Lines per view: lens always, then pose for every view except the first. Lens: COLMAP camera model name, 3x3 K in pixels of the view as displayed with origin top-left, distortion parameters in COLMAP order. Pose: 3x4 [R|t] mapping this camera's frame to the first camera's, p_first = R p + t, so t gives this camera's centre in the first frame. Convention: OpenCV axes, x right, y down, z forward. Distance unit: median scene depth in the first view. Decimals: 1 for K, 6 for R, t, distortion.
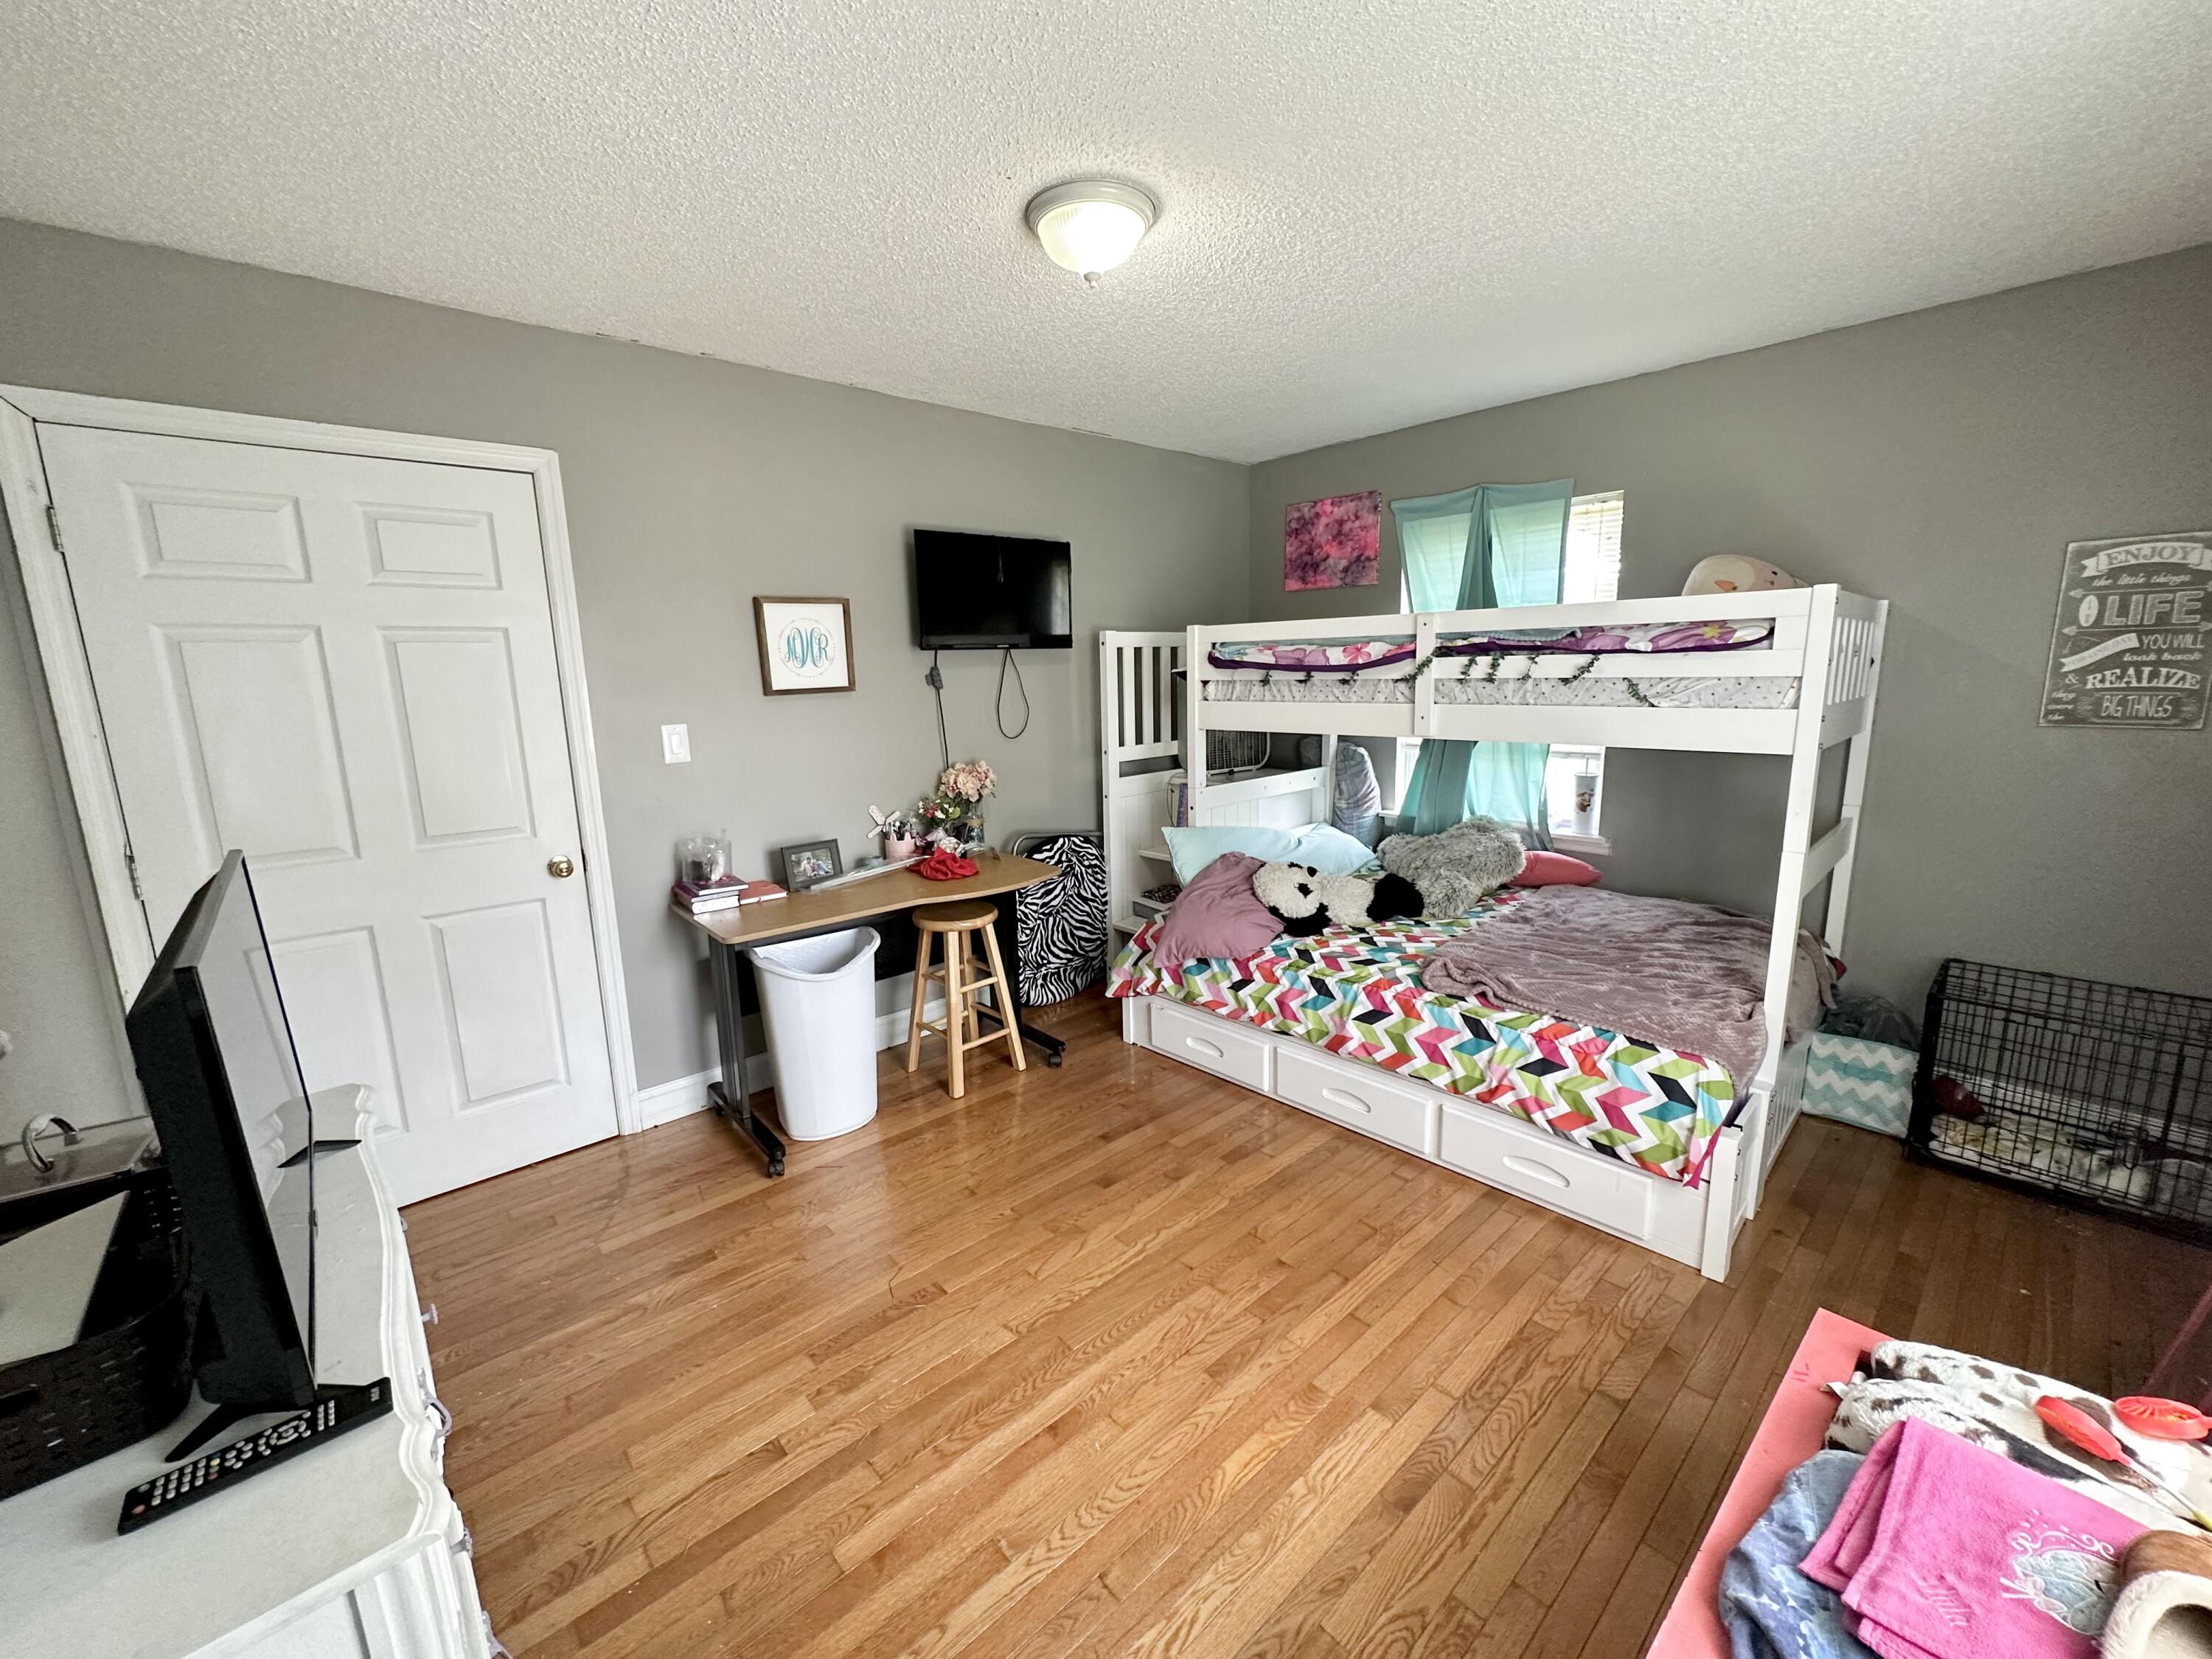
lens RADIAL K [[881.5, 0, 1110.4], [0, 881.5, 830.5], [0, 0, 1]] dist [-0.002461, 0.000408]
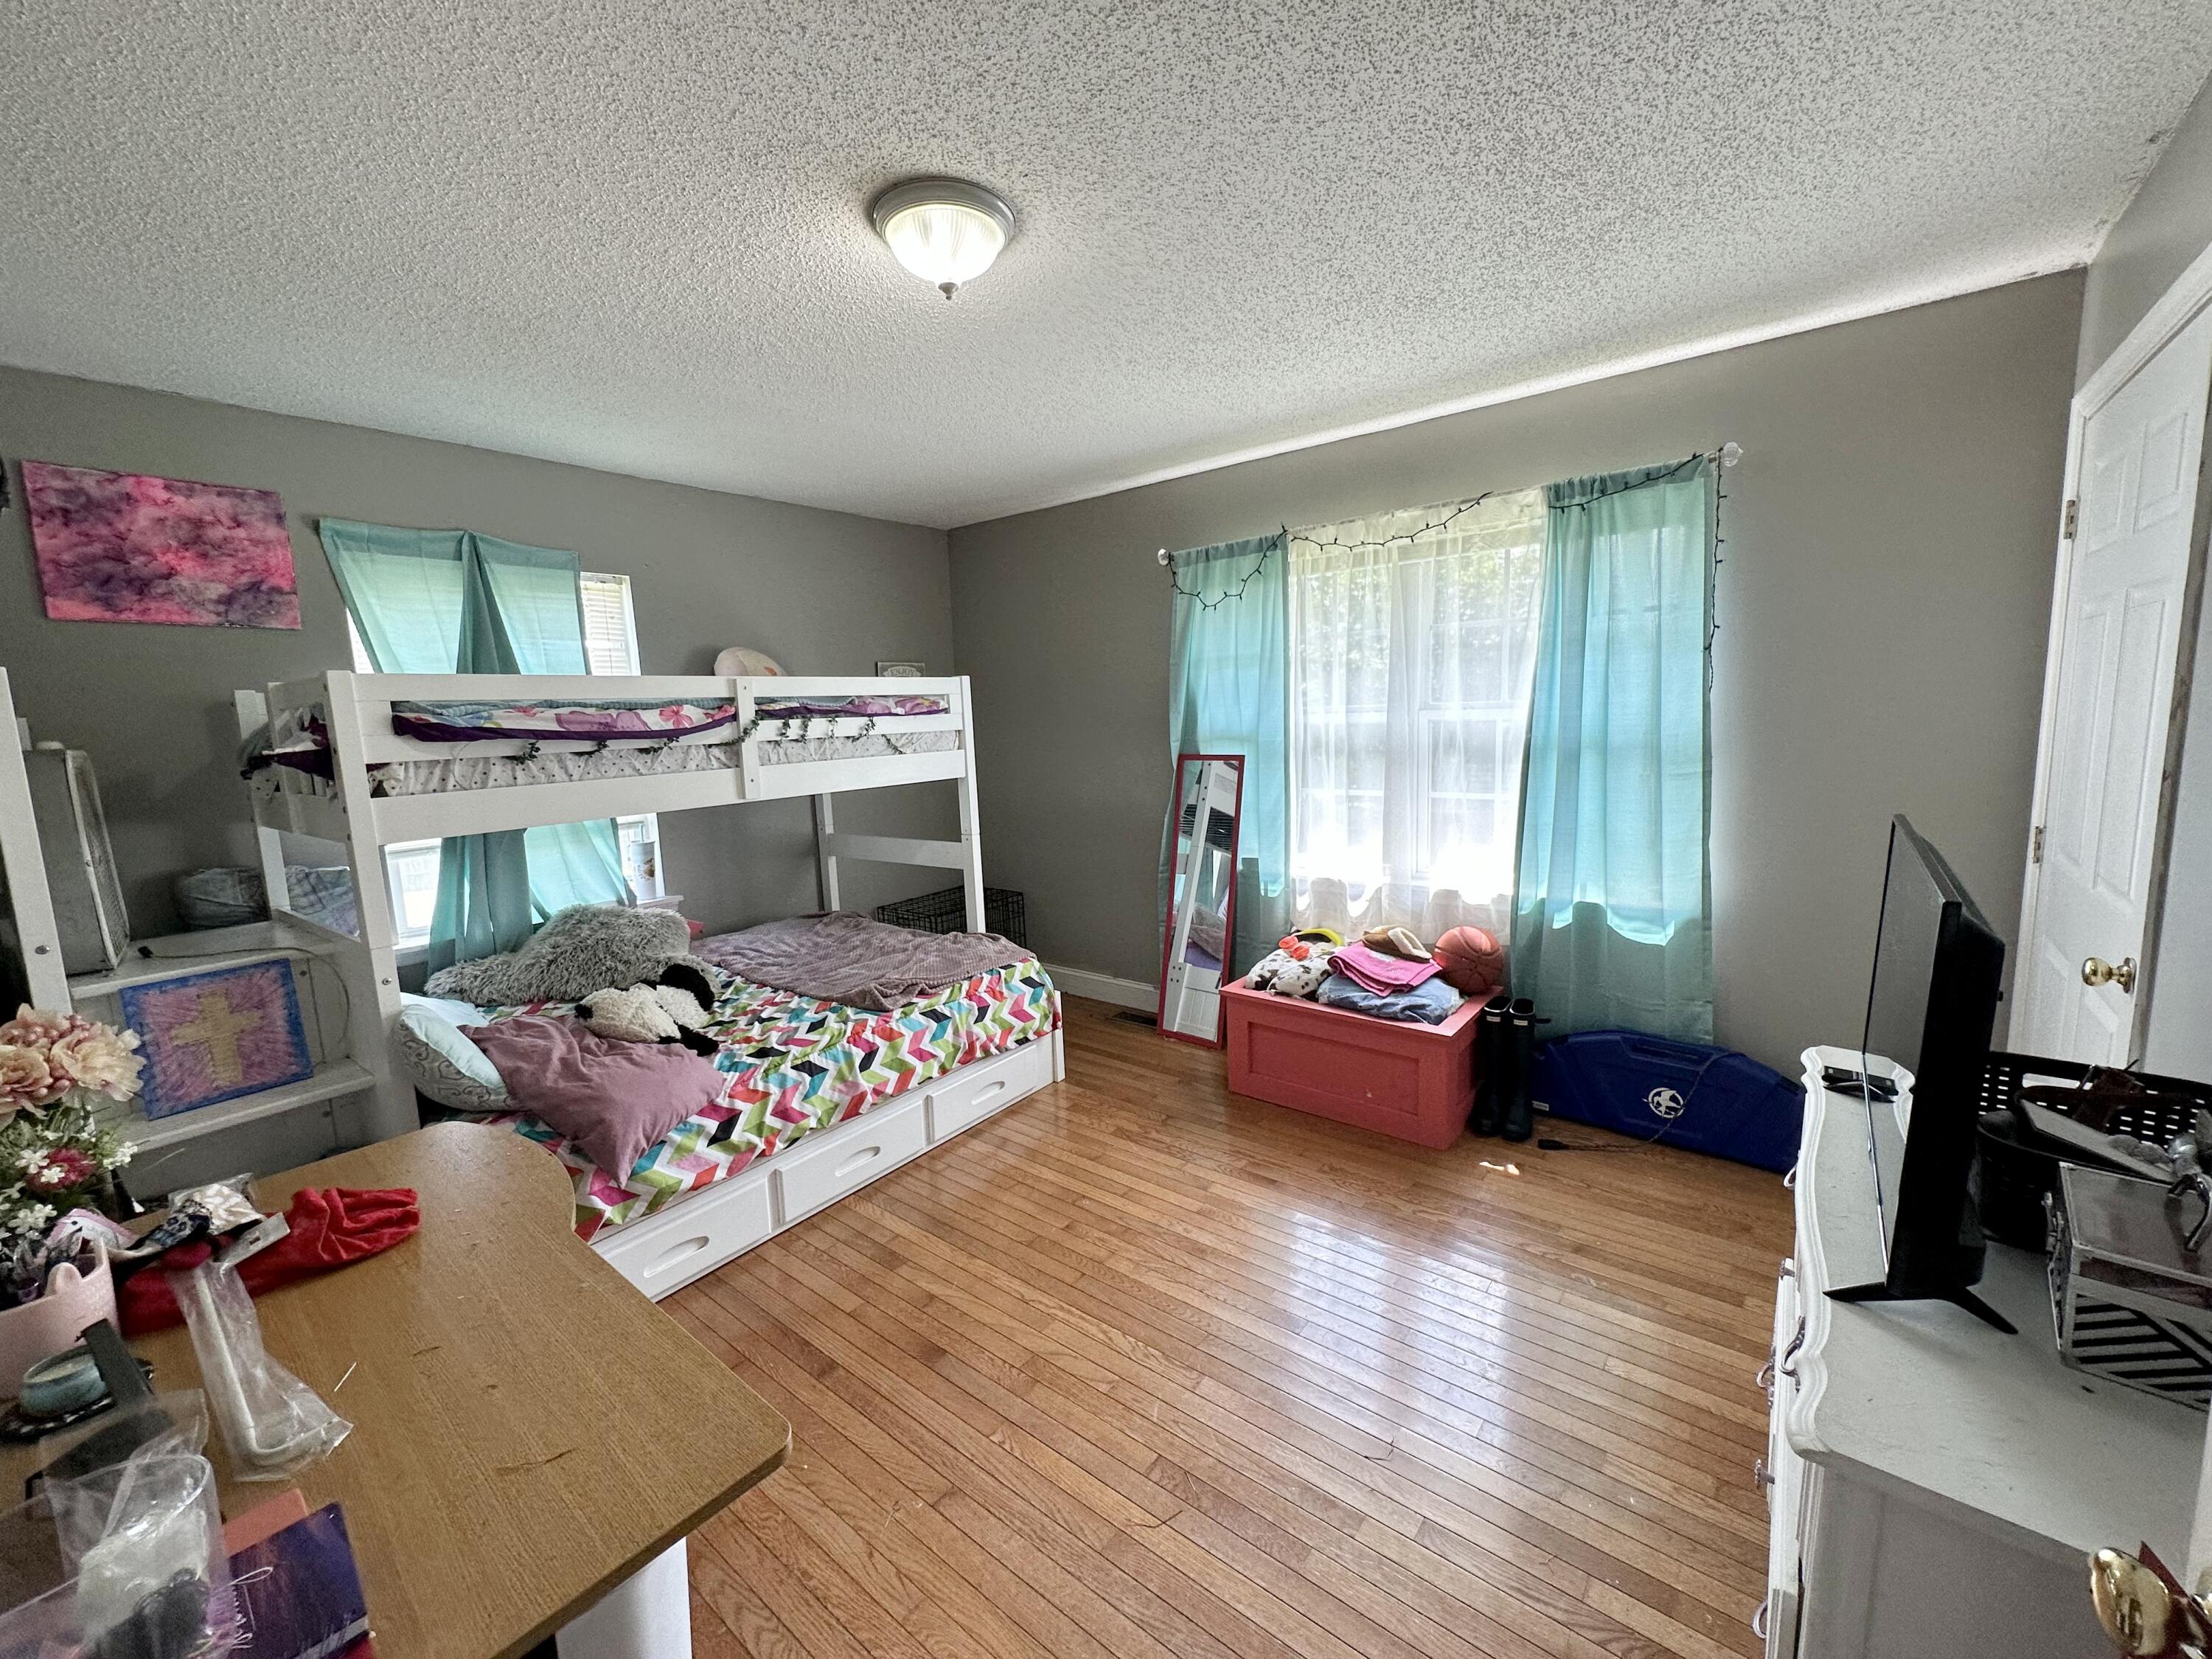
lens RADIAL K [[881.5, 0, 1110.3], [0, 881.5, 831.0], [0, 0, 1]] dist [-0.002461, 0.000408]
pose [[-0.161614, -0.105571, 0.981191, -0.693719], [0.223300, 0.964562, 0.140562, -0.122789], [-0.961259, 0.241817, -0.132312, 0.757192]]
